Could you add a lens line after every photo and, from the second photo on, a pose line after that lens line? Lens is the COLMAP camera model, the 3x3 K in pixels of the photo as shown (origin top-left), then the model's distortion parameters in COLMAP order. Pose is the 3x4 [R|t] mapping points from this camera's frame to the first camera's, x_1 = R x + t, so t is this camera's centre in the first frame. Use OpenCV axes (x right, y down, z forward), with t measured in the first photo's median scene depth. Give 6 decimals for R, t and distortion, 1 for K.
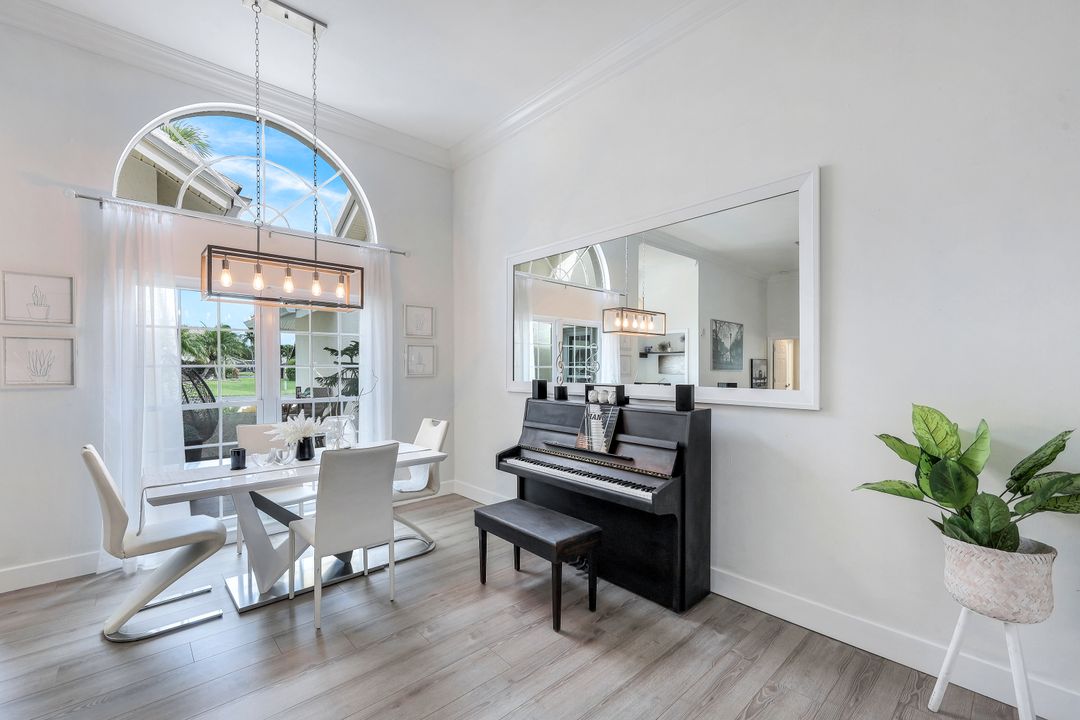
lens RADIAL K [[452.0, 0, 560.3], [0, 452.0, 367.9], [0, 0, 1]] dist [0.001786, 0.000197]
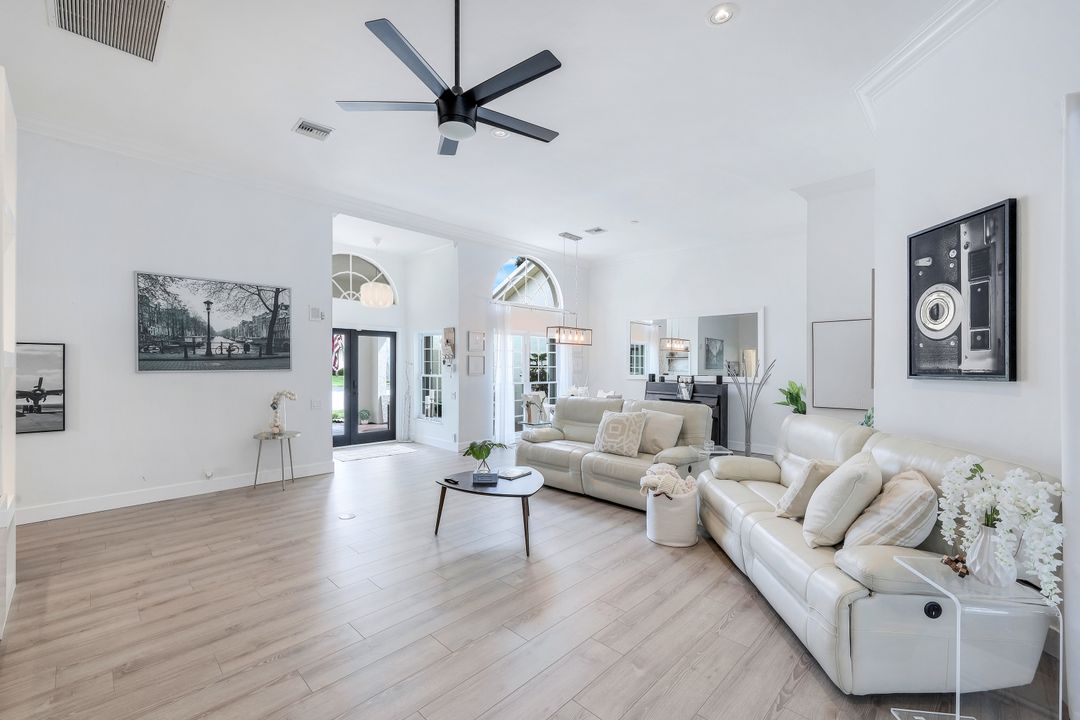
lens RADIAL K [[450.8, 0, 540.0], [0, 450.8, 360.0], [0, 0, 1]] dist [0.001620, 0.000137]
pose [[0.999467, 0.009627, 0.031206, -0.852710], [-0.009321, 0.999907, -0.009935, -0.020653], [-0.031299, 0.009639, 0.999464, -1.643999]]
